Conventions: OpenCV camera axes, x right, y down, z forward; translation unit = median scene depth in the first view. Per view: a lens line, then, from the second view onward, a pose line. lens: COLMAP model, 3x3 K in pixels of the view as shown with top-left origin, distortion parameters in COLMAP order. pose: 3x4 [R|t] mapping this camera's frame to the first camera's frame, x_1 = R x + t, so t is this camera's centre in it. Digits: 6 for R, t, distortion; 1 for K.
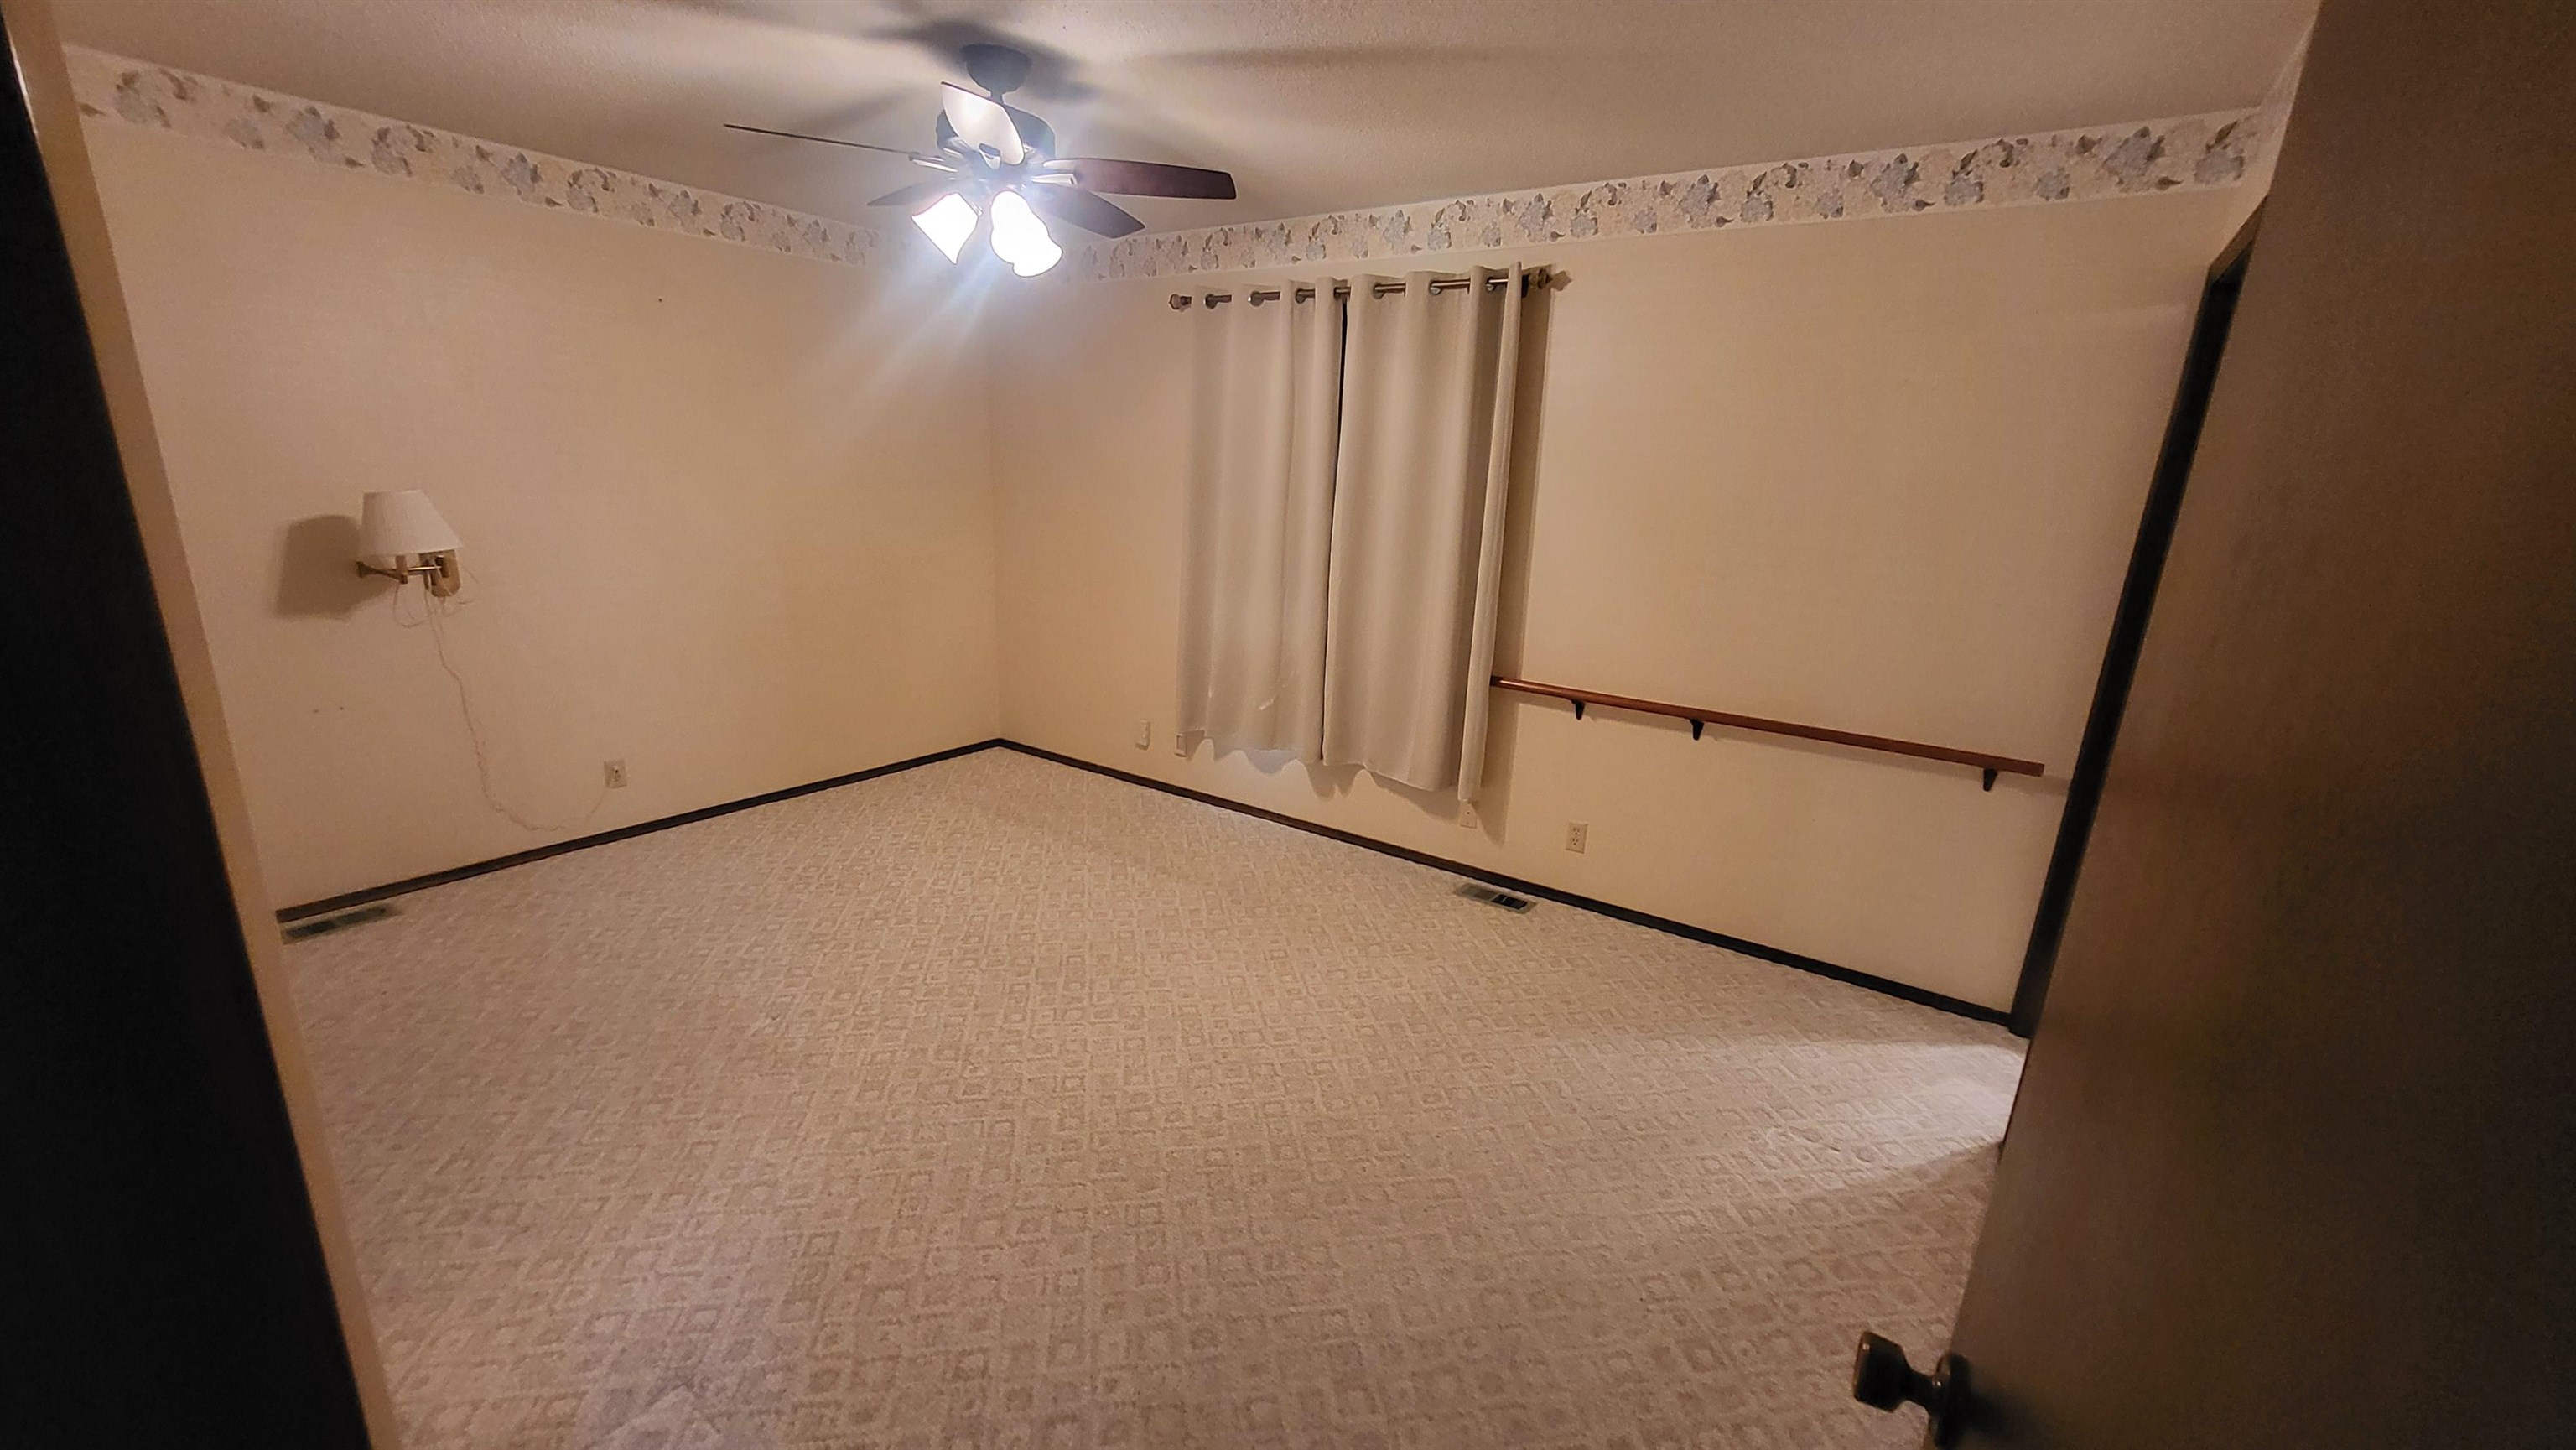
lens RADIAL K [[1010.8, 0, 1283.3], [0, 1010.8, 740.9], [0, 0, 1]] dist [0.001451, 0.000199]
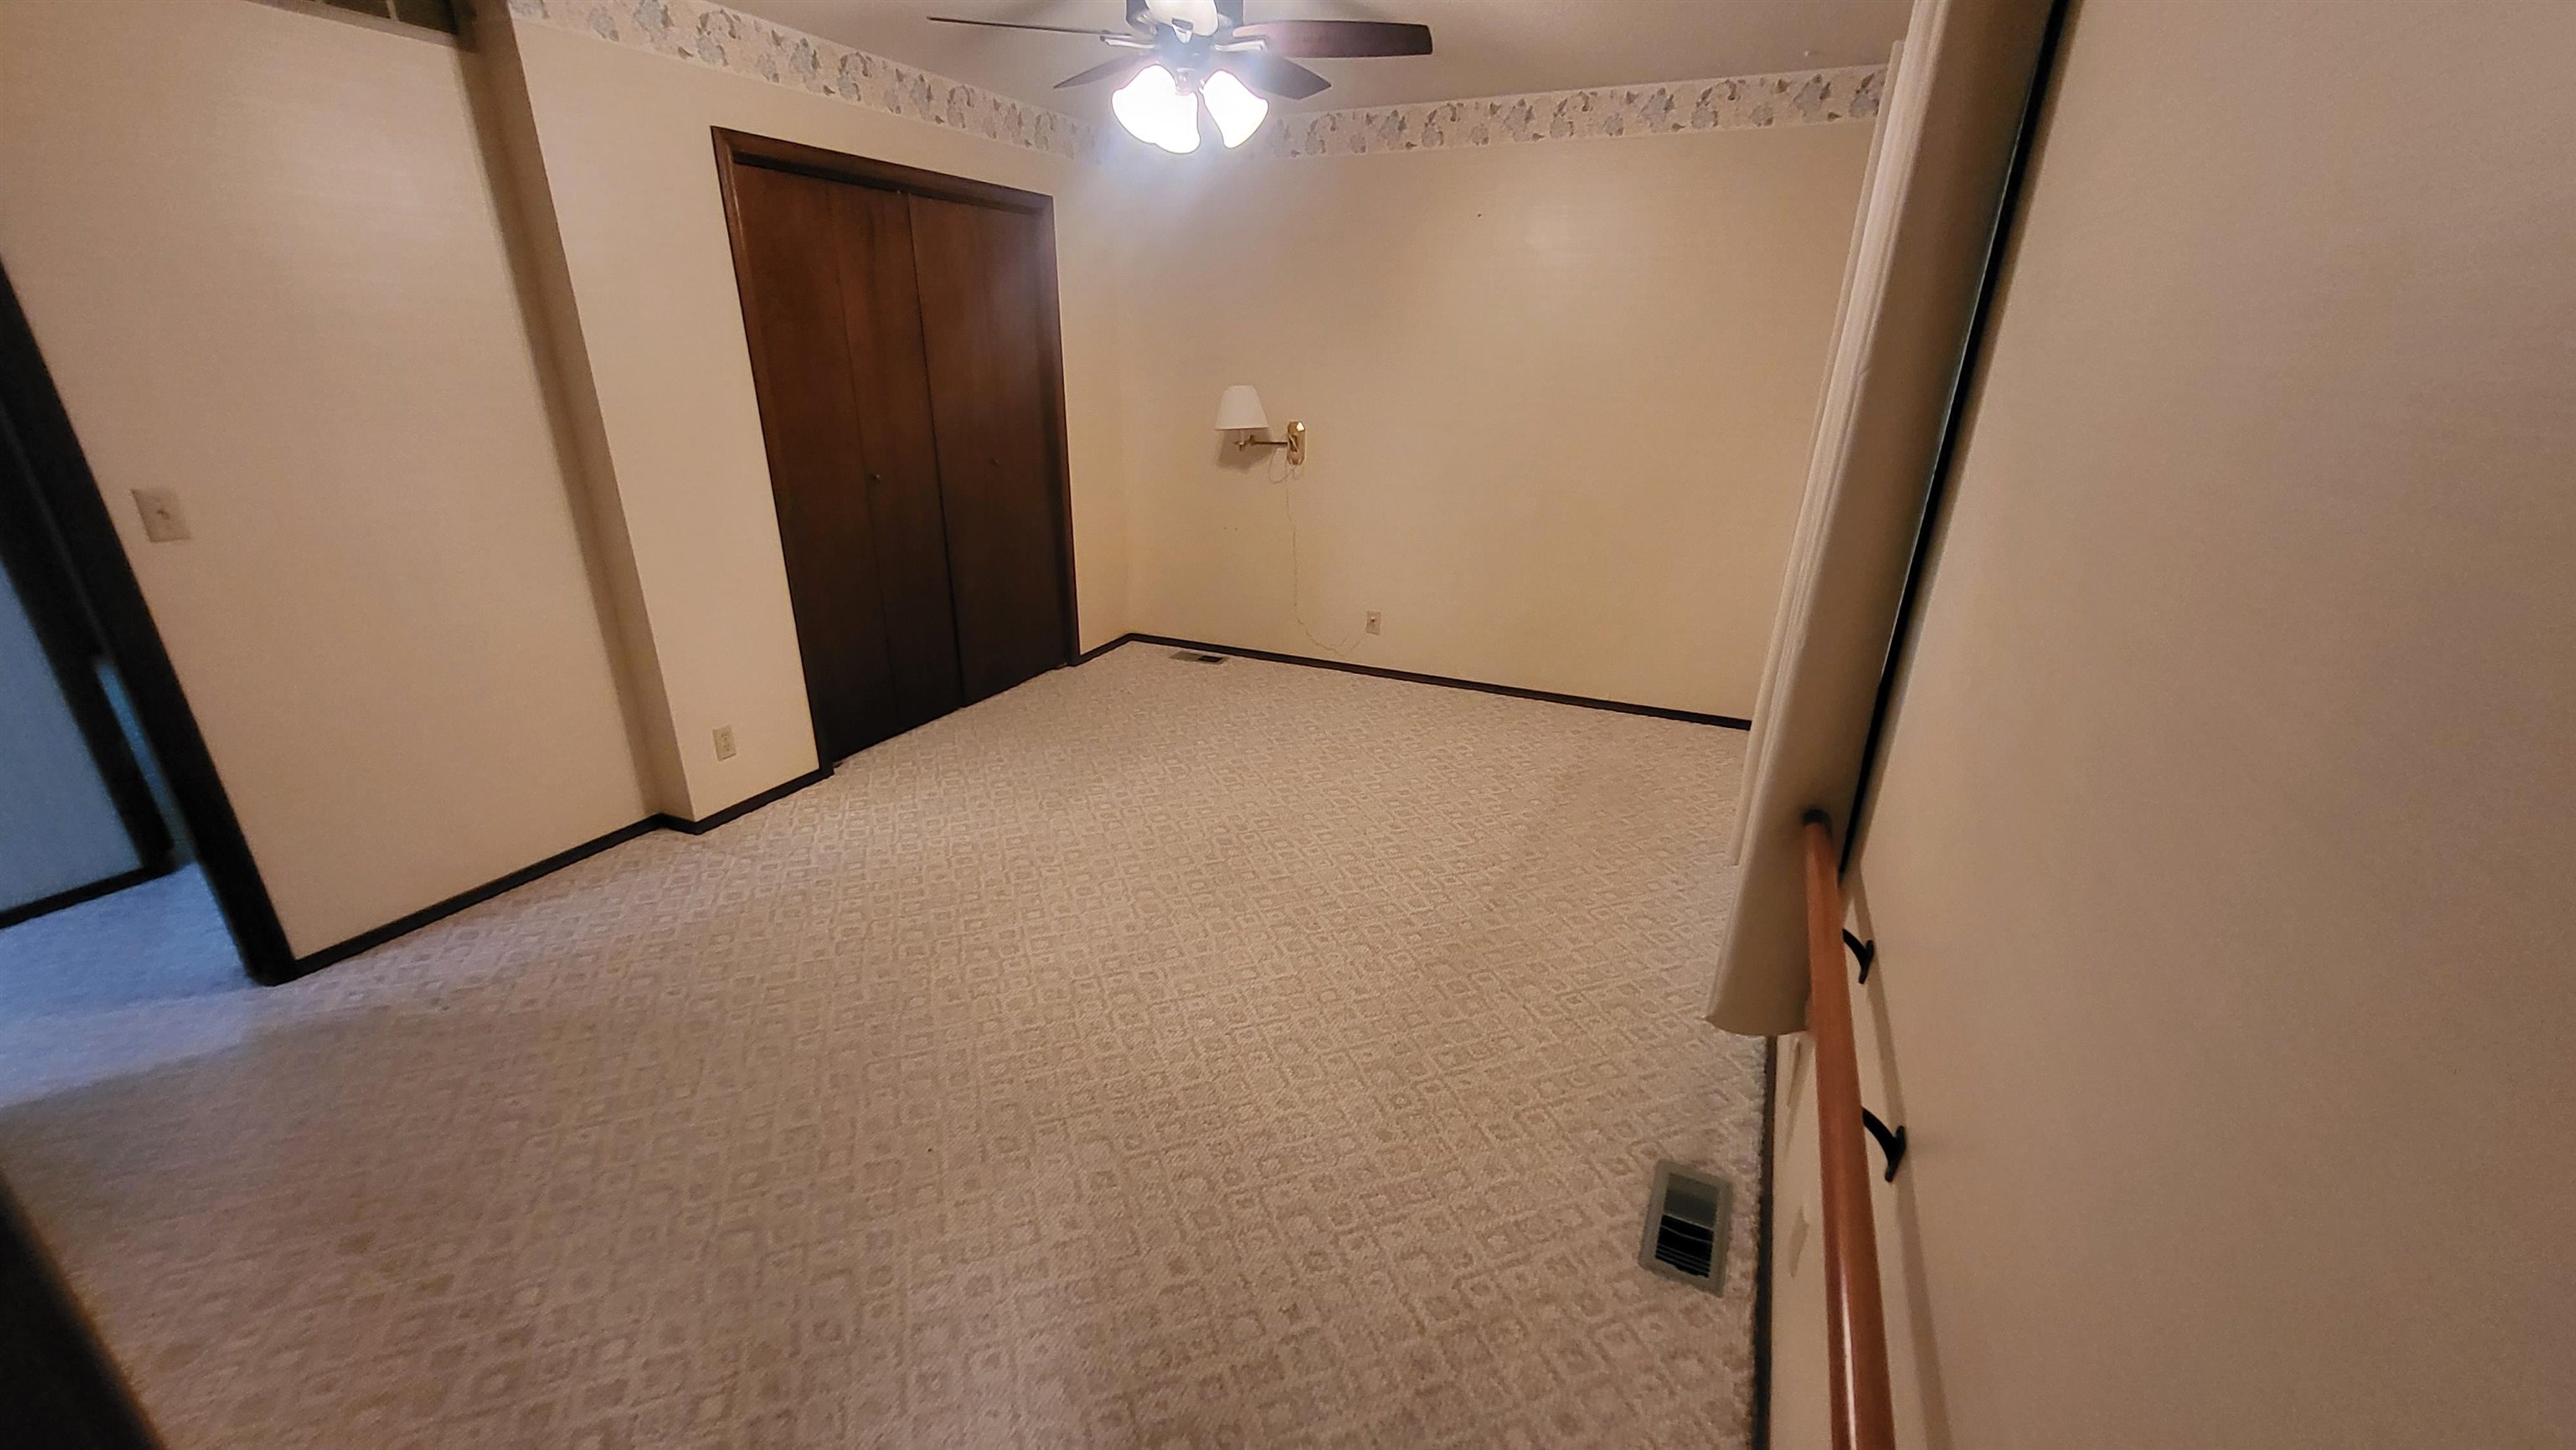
lens RADIAL K [[1010.8, 0, 1283.3], [0, 1010.8, 740.9], [0, 0, 1]] dist [0.001451, 0.000199]
pose [[0.184093, 0.323770, -0.928053, 0.637557], [-0.263712, 0.925842, 0.270687, -0.170147], [0.946871, 0.194907, 0.255823, 0.717823]]
